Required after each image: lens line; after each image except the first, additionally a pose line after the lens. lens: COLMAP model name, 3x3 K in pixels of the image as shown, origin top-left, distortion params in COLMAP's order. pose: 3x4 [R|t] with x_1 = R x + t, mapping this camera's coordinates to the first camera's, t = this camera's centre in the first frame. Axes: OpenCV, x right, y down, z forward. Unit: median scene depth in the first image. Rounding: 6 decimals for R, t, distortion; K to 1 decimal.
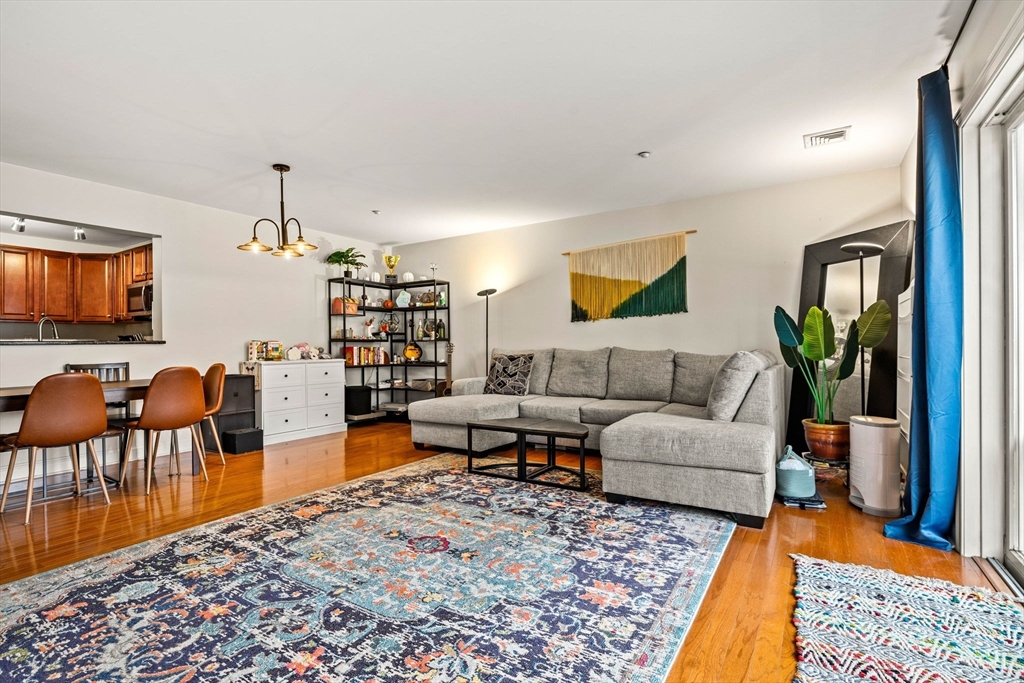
lens RADIAL K [[475.9, 0, 516.4], [0, 475.9, 344.3], [0, 0, 1]] dist [-0.002012, 0.000481]
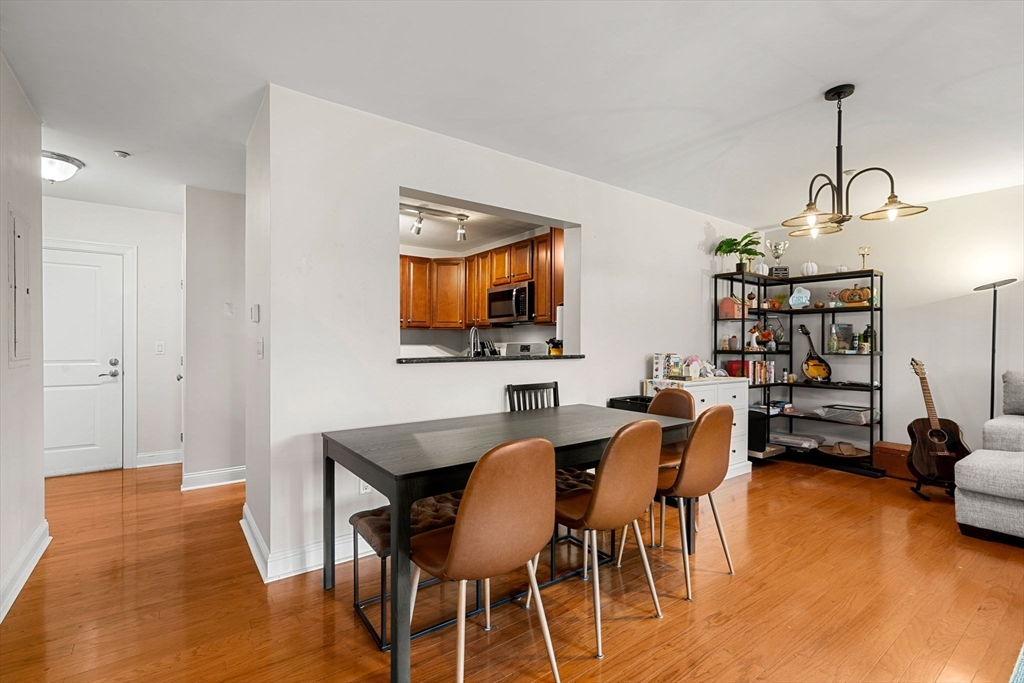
lens RADIAL K [[475.9, 0, 542.0], [0, 475.9, 345.0], [0, 0, 1]] dist [-0.002012, 0.000481]
pose [[0.938083, 0.012775, -0.346175, -0.879288], [-0.012516, 0.999917, 0.002984, -0.042650], [0.346185, 0.001533, 0.938165, 0.363645]]
